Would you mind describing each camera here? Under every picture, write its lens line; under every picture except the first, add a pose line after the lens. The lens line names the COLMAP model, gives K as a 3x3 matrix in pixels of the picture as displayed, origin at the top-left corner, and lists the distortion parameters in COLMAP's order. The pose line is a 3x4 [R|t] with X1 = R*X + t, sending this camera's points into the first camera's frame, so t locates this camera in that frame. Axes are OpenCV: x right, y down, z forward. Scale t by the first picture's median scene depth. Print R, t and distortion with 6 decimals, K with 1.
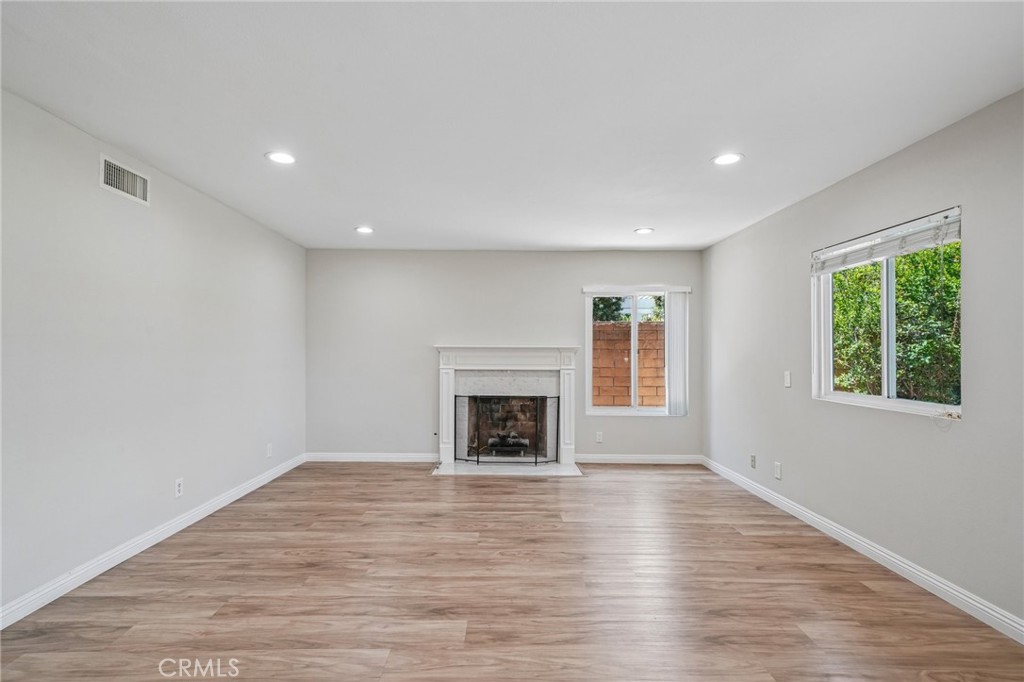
lens RADIAL K [[510.6, 0, 510.8], [0, 510.6, 348.1], [0, 0, 1]] dist [0.014683, 0.000173]
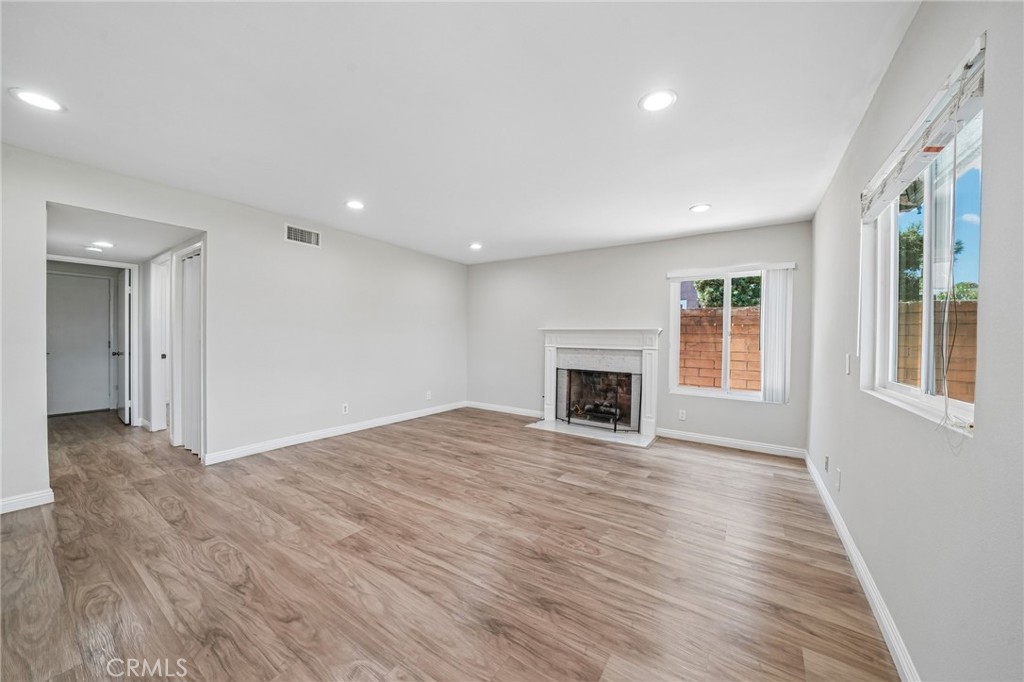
lens RADIAL K [[365.5, 0, 506.9], [0, 365.5, 341.5], [0, 0, 1]] dist [-0.006304, 0.000032]
pose [[0.821492, 0.010708, -0.570120, 0.384983], [-0.004719, 0.999917, 0.011981, 0.020427], [0.570201, -0.007152, 0.821474, 0.229800]]
